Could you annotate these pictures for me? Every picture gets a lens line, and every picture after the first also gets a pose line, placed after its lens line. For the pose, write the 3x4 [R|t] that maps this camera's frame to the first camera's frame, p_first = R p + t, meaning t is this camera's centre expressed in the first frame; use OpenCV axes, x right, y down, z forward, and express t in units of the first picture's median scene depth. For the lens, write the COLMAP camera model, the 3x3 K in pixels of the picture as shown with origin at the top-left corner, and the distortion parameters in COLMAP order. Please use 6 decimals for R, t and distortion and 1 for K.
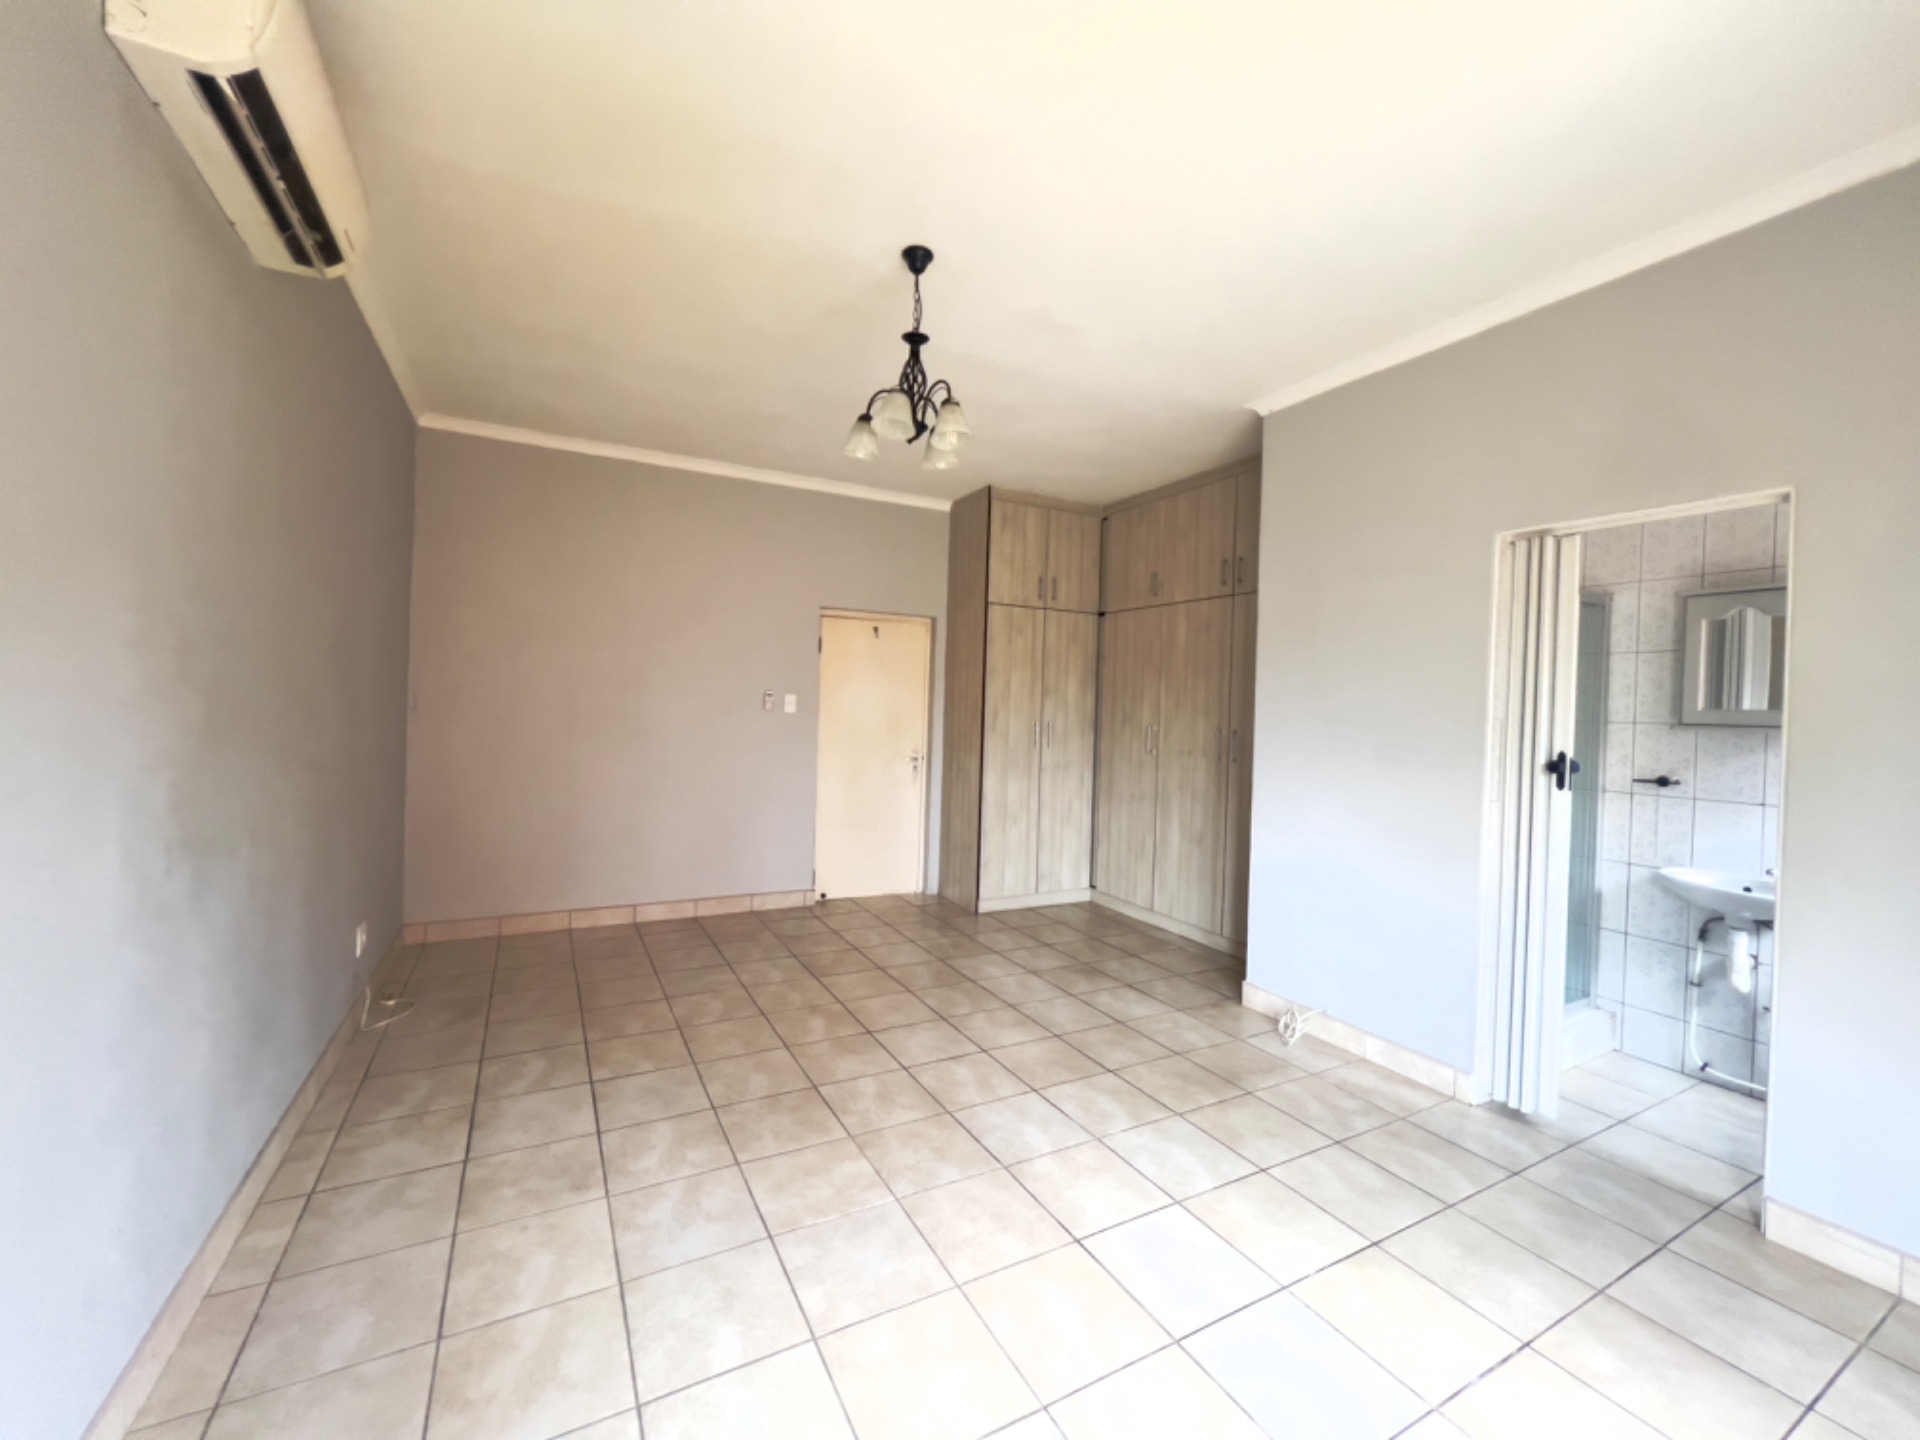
lens RADIAL K [[770.6, 0, 955.0], [0, 770.6, 713.8], [0, 0, 1]] dist [-0.003171, 0.001273]
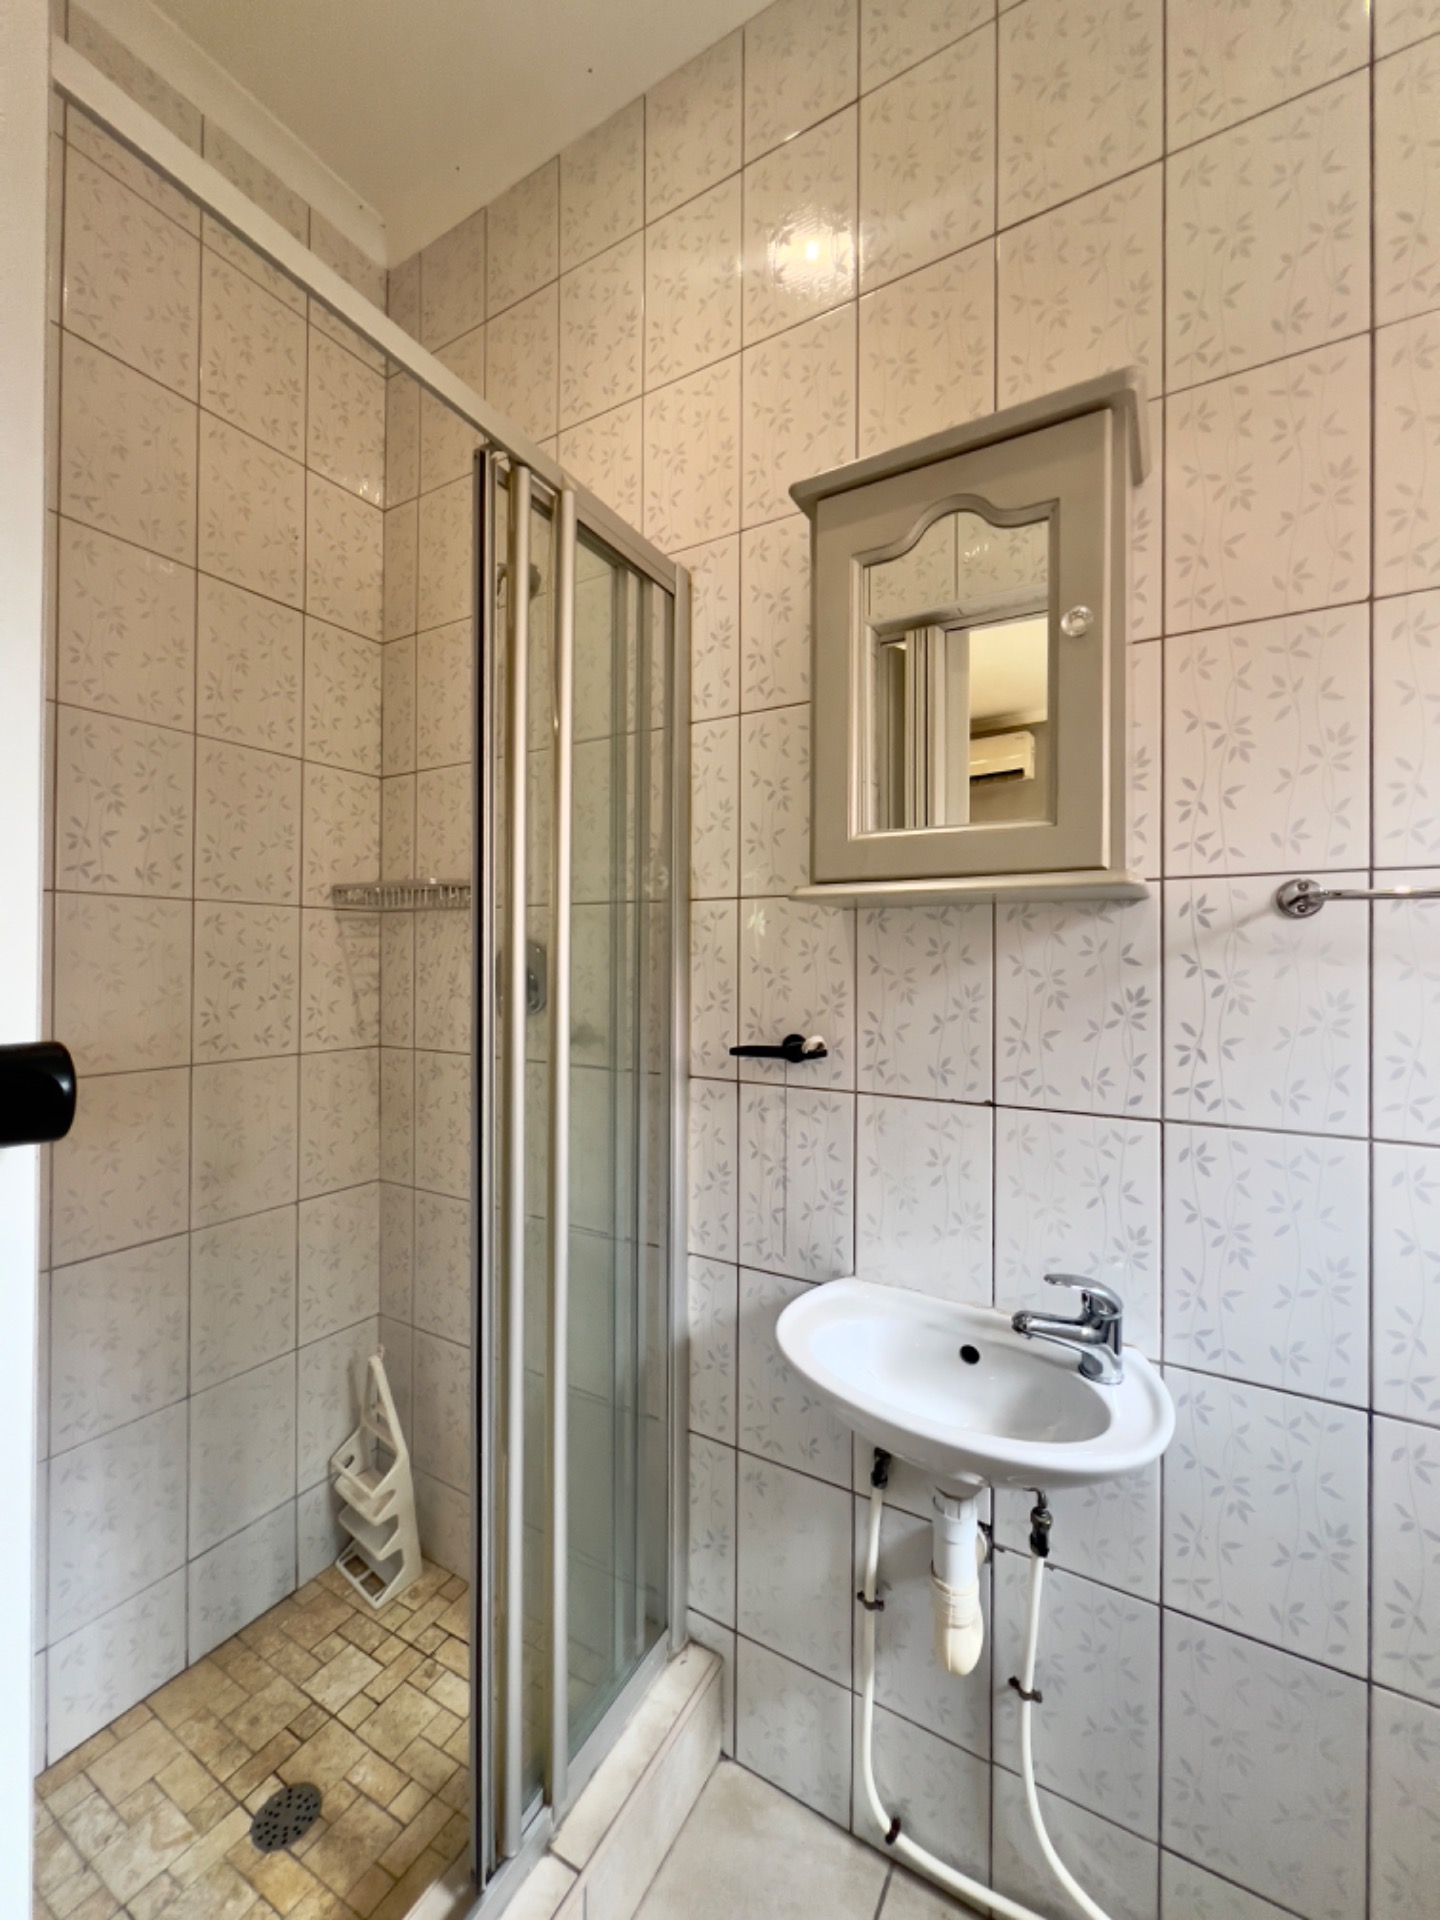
lens RADIAL K [[769.1, 0, 725.4], [0, 769.1, 952.0], [0, 0, 1]] dist [-0.004339, 0.001099]
pose [[0.843743, -0.023882, 0.536217, 0.686917], [0.026704, 0.999640, 0.002504, 0.038532], [-0.536083, 0.012207, 0.844077, 0.695231]]
